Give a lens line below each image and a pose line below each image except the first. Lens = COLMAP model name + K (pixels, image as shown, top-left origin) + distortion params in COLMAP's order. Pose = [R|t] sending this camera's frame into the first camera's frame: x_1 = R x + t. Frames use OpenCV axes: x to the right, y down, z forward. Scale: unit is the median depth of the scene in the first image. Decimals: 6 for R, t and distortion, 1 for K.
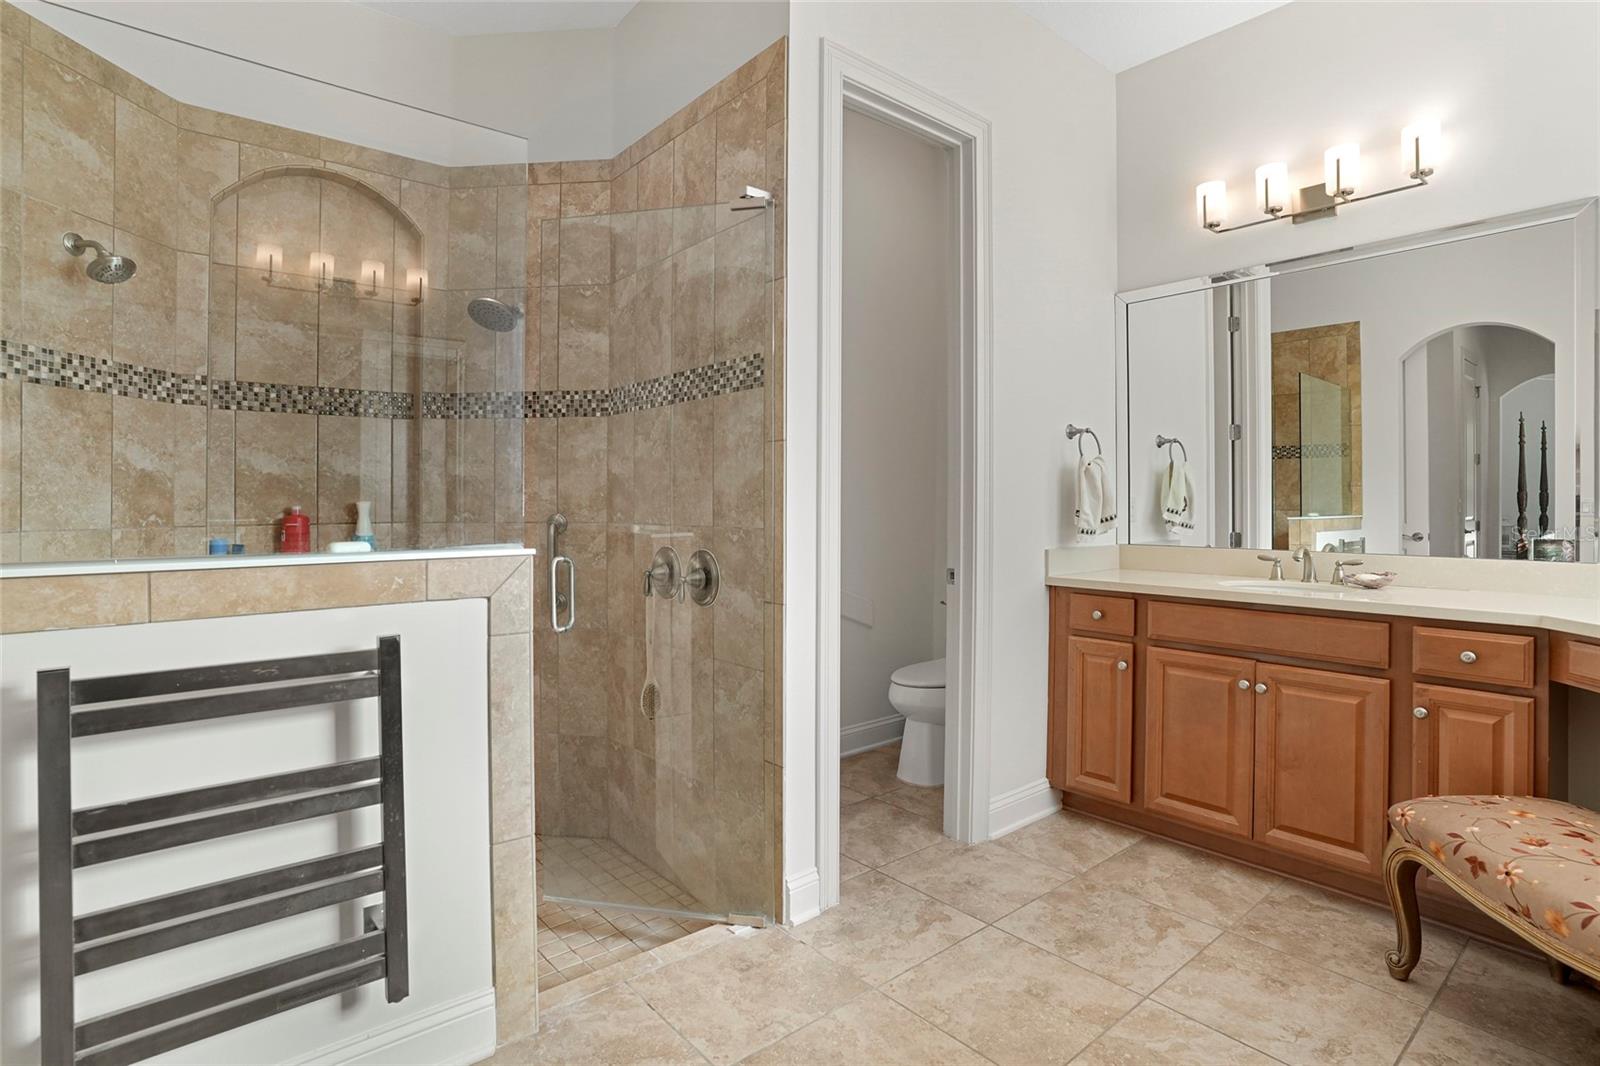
lens RADIAL K [[791.2, 0, 743.5], [0, 791.2, 523.4], [0, 0, 1]] dist [-0.084744, 0.028832]
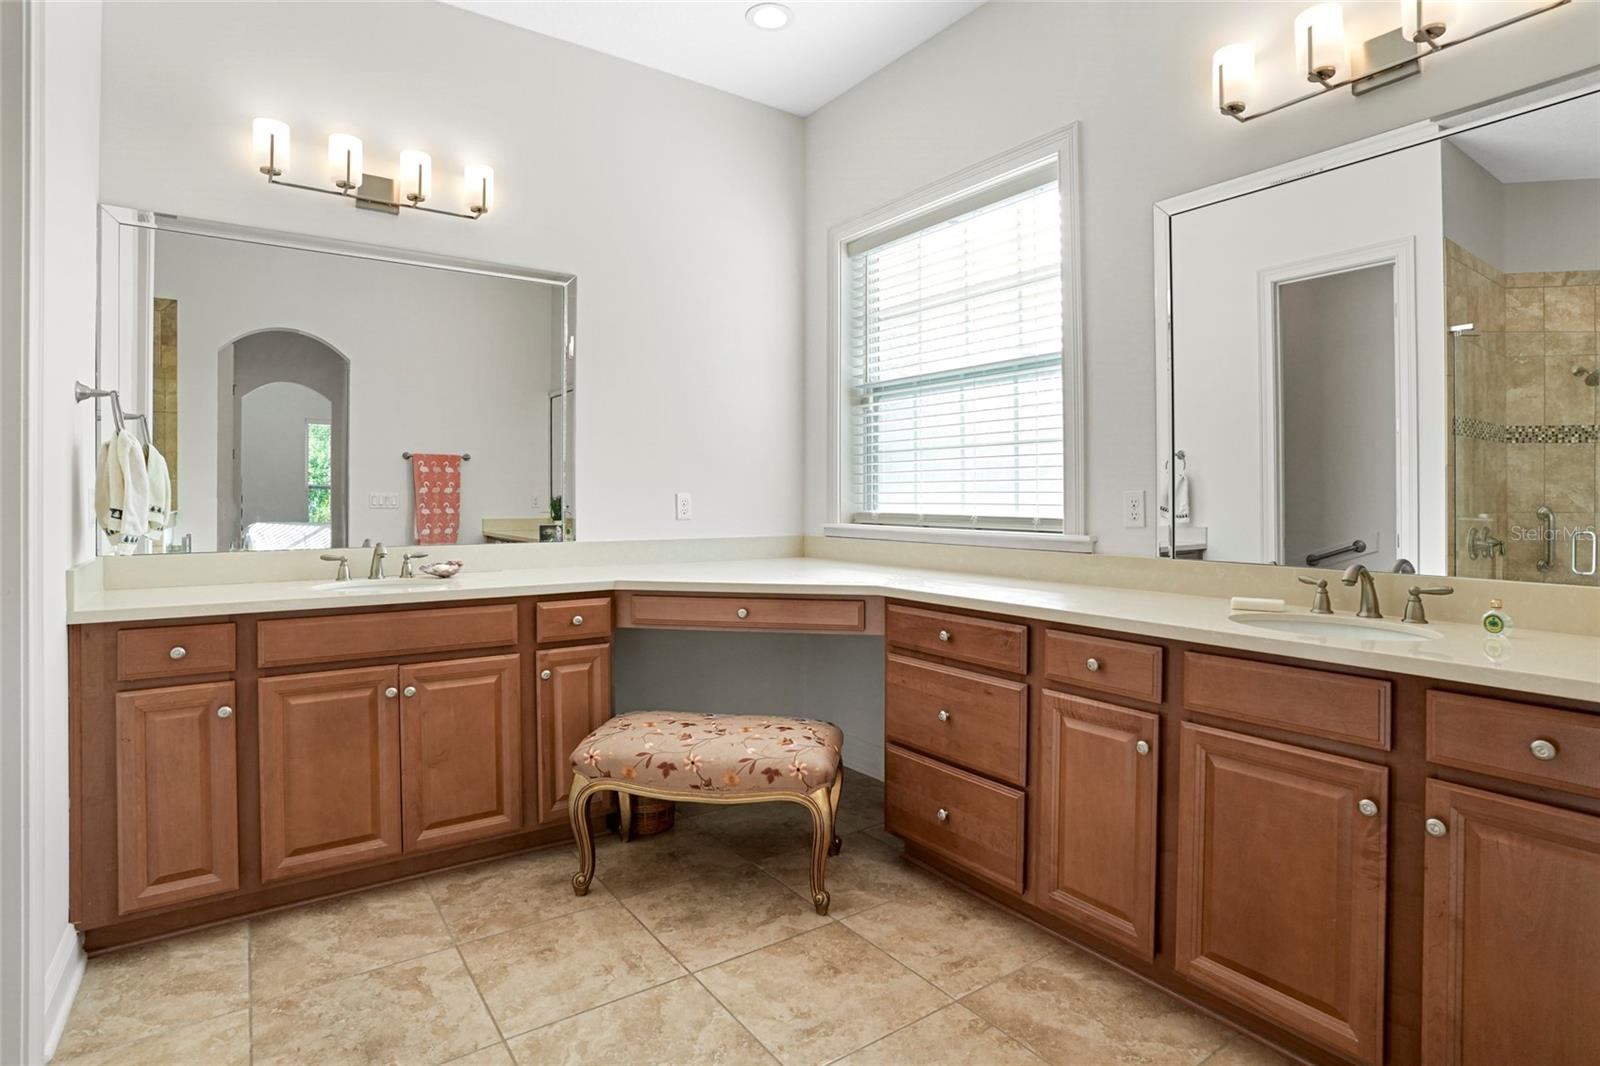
lens RADIAL K [[824.4, 0, 834.0], [0, 824.4, 498.0], [0, 0, 1]] dist [-0.084365, 0.035493]
pose [[0.015523, 0.000438, 0.999879, -0.311943], [0.025073, 0.999685, -0.000827, -0.011797], [-0.999565, 0.025083, 0.015507, 0.429217]]
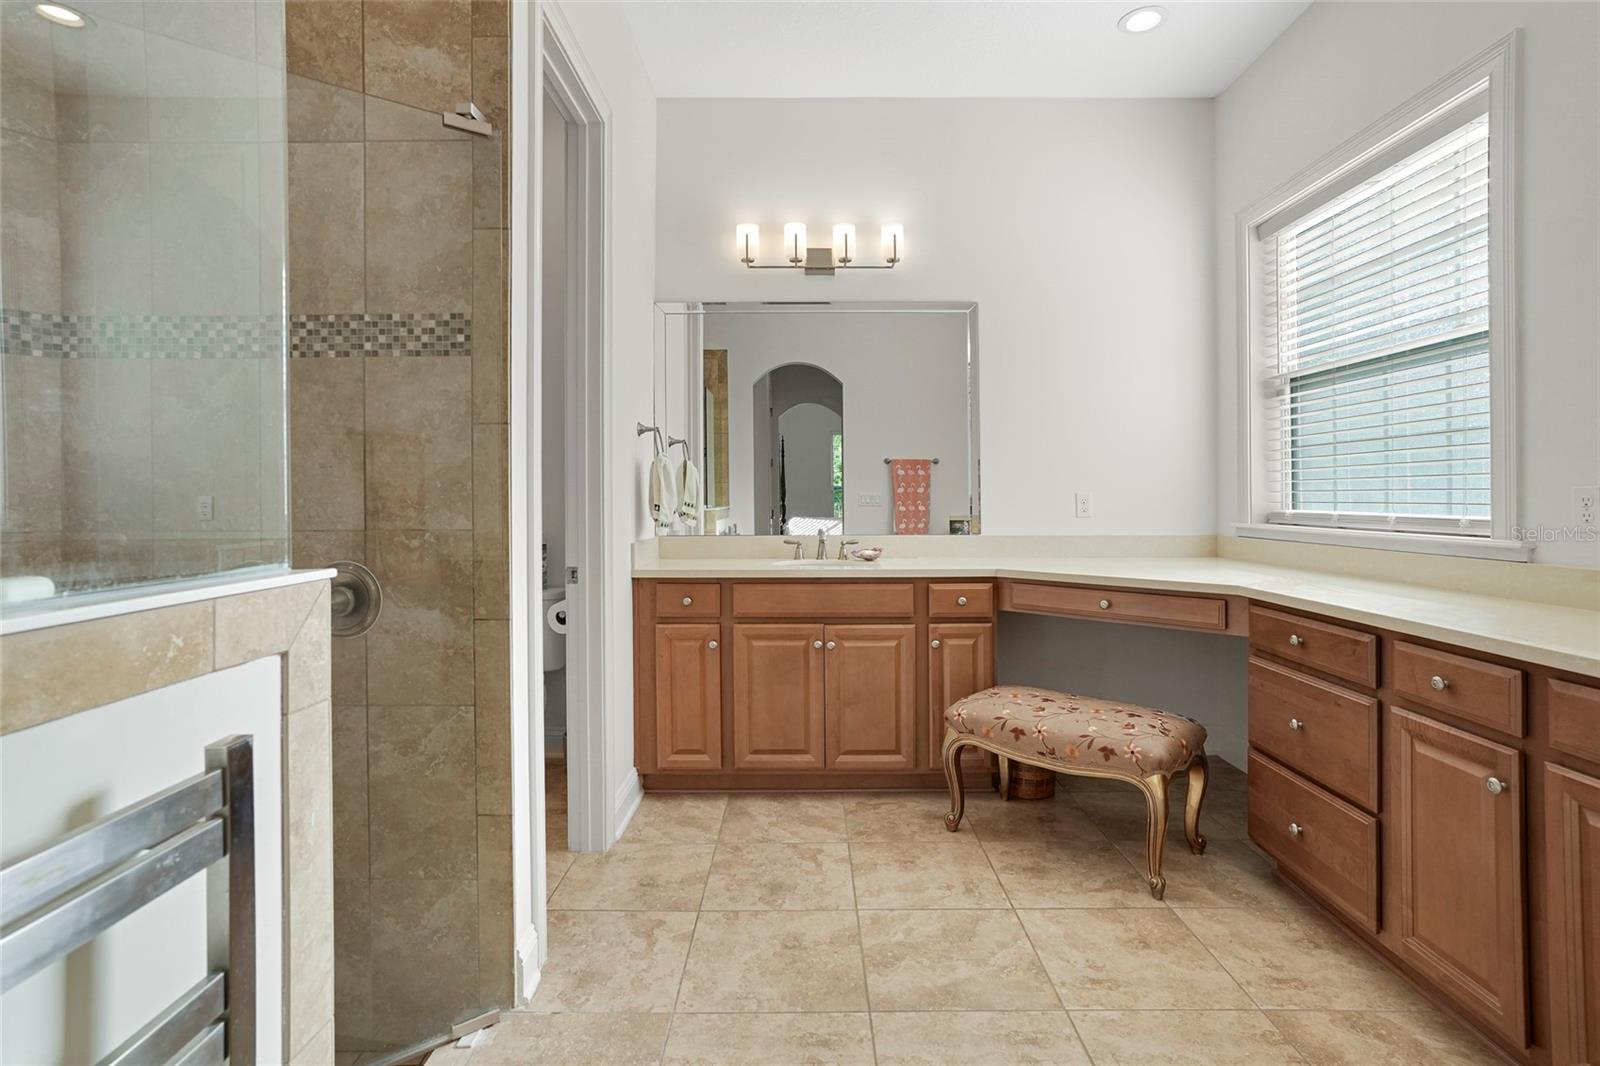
lens RADIAL K [[822.7, 0, 797.9], [0, 822.7, 505.3], [0, 0, 1]] dist [-0.060868, 0.035260]
pose [[0.614012, -0.008433, 0.789252, -0.401112], [0.021639, 0.999747, -0.006152, -0.005694], [-0.789000, 0.020856, 0.614039, 0.203766]]
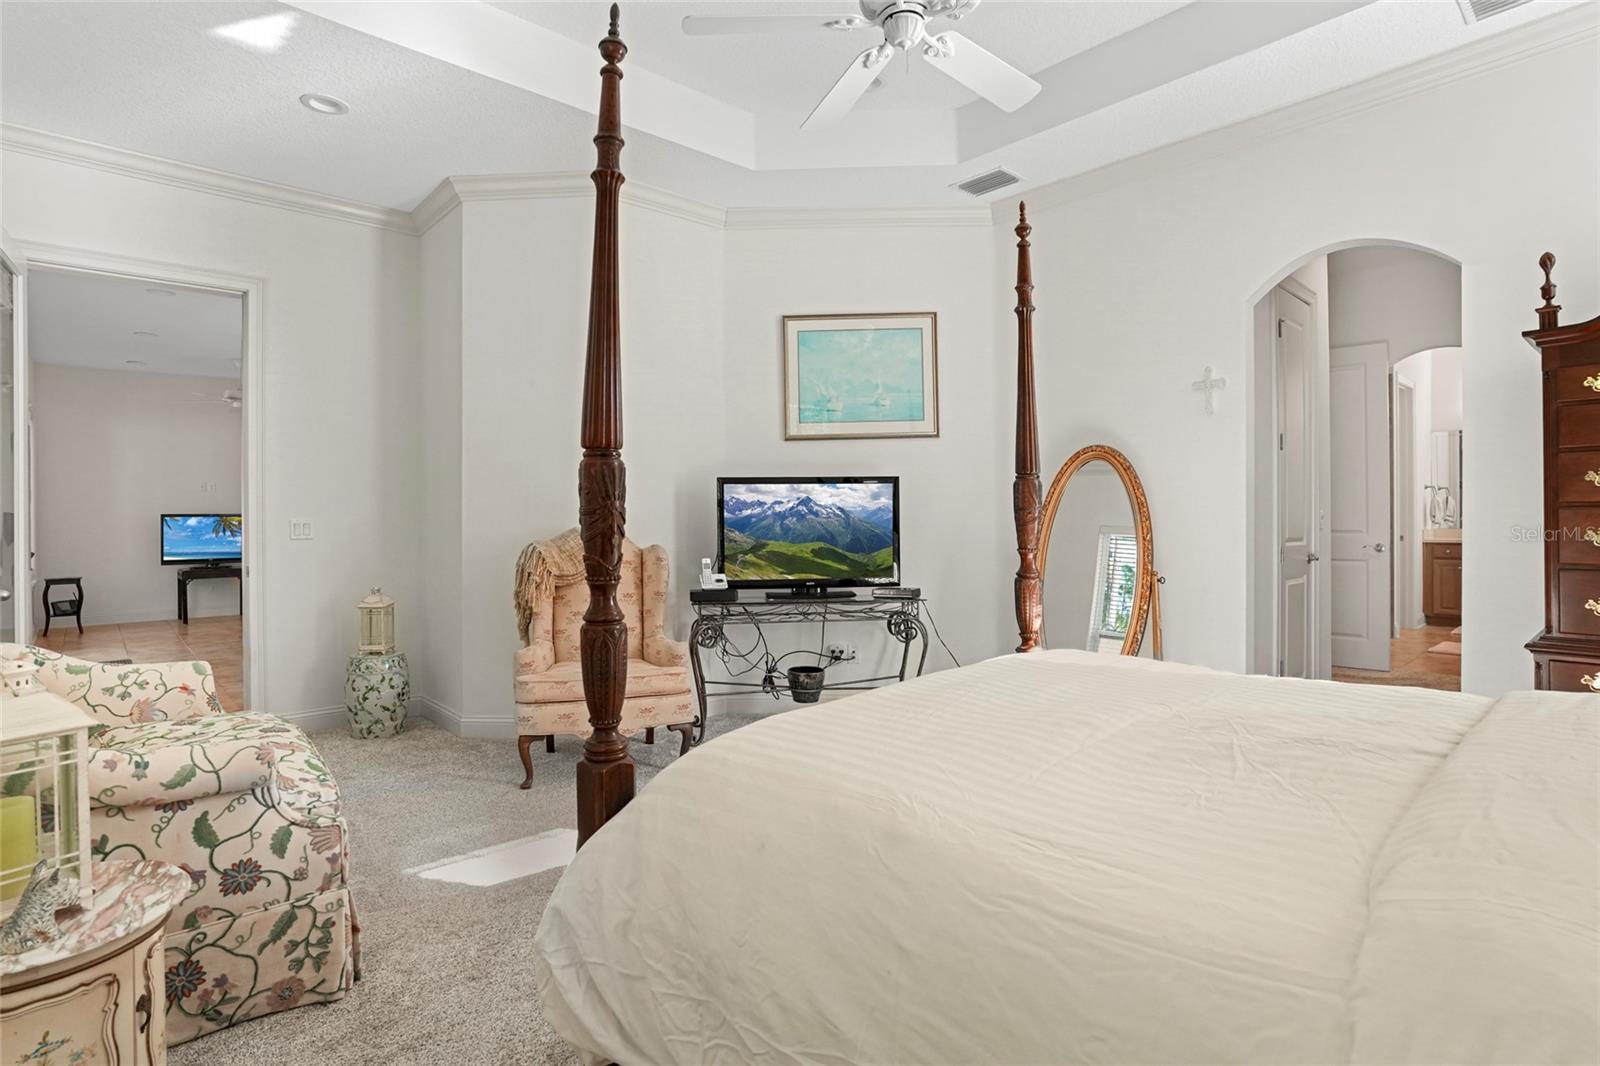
lens RADIAL K [[809.6, 0, 801.0], [0, 809.6, 513.4], [0, 0, 1]] dist [-0.073047, 0.033142]
pose [[0.996998, -0.001780, 0.077410, -2.536206], [0.003886, 0.999626, -0.027061, 0.052558], [-0.077333, 0.027281, 0.996632, -2.016902]]
